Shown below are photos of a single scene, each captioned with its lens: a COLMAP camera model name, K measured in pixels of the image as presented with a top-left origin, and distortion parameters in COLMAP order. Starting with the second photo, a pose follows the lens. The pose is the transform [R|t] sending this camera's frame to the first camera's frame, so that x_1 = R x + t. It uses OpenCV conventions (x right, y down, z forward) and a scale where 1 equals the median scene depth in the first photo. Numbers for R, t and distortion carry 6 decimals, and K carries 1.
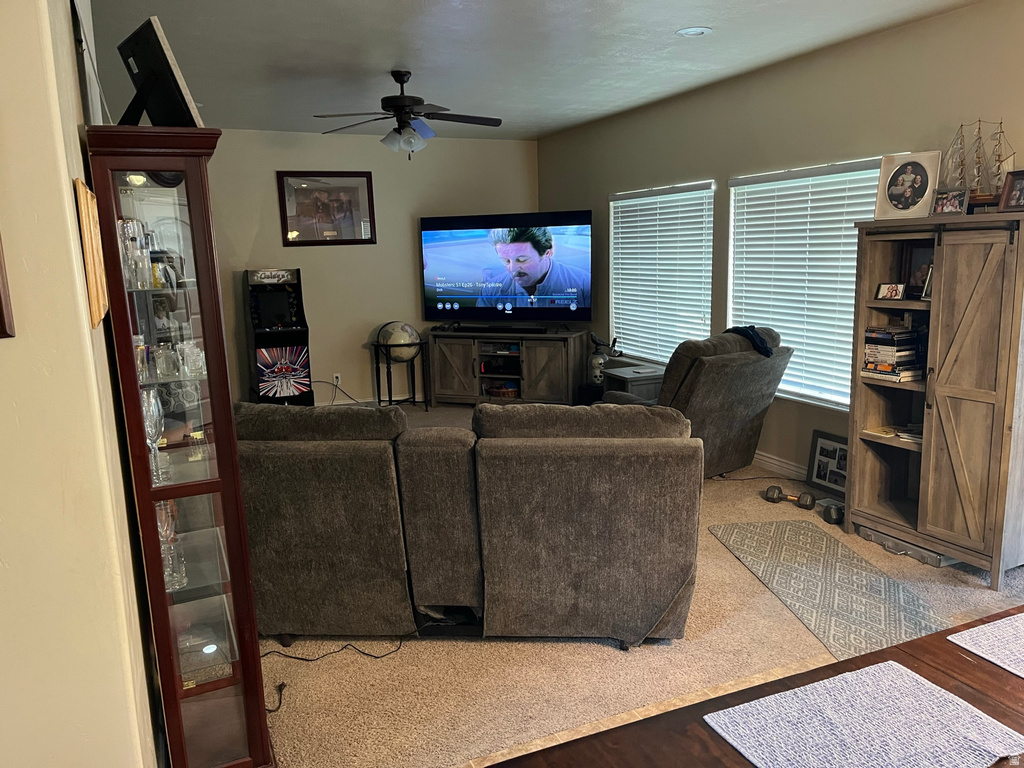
lens RADIAL K [[766.1, 0, 525.7], [0, 766.1, 389.8], [0, 0, 1]] dist [0.064749, -0.091665]
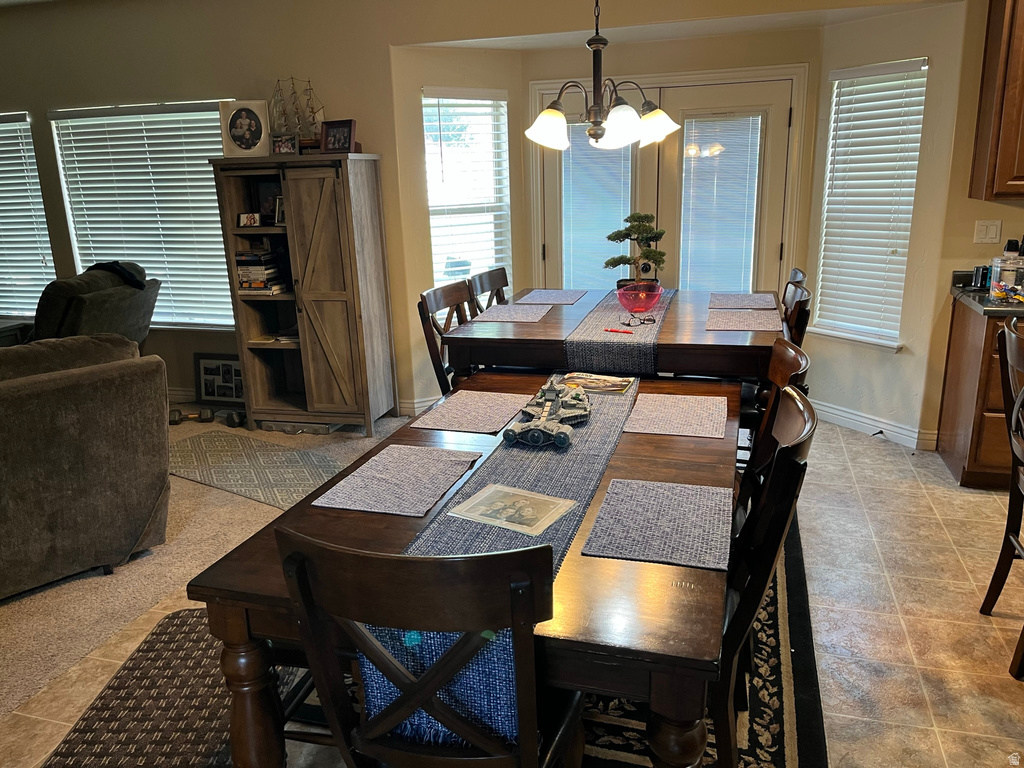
lens RADIAL K [[766.1, 0, 525.7], [0, 766.1, 389.8], [0, 0, 1]] dist [0.064749, -0.091665]
pose [[0.639235, -0.203330, 0.741643, -0.191382], [0.150100, 0.978852, 0.138990, 0.027191], [-0.754220, 0.022473, 0.656237, -0.090925]]
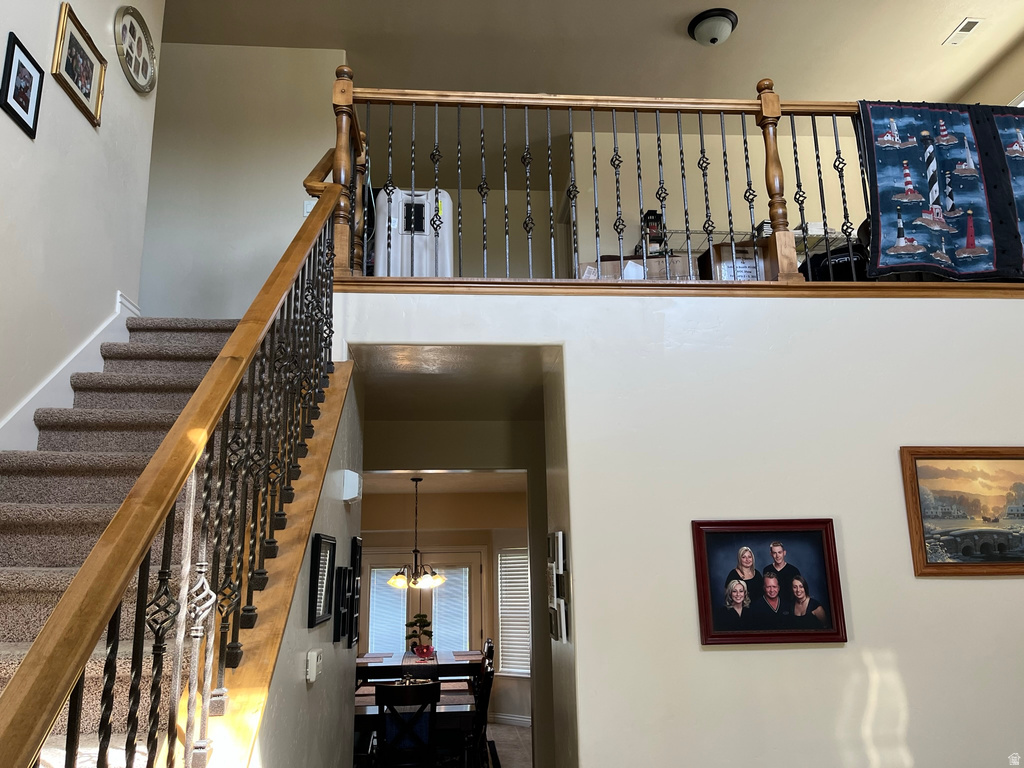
lens RADIAL K [[766.1, 0, 525.7], [0, 766.1, 389.8], [0, 0, 1]] dist [0.064749, -0.091665]
pose [[0.313052, 0.239811, 0.918961, -0.893550], [0.184842, 0.933709, -0.306628, 0.067950], [-0.931575, 0.265853, 0.247973, -0.360041]]
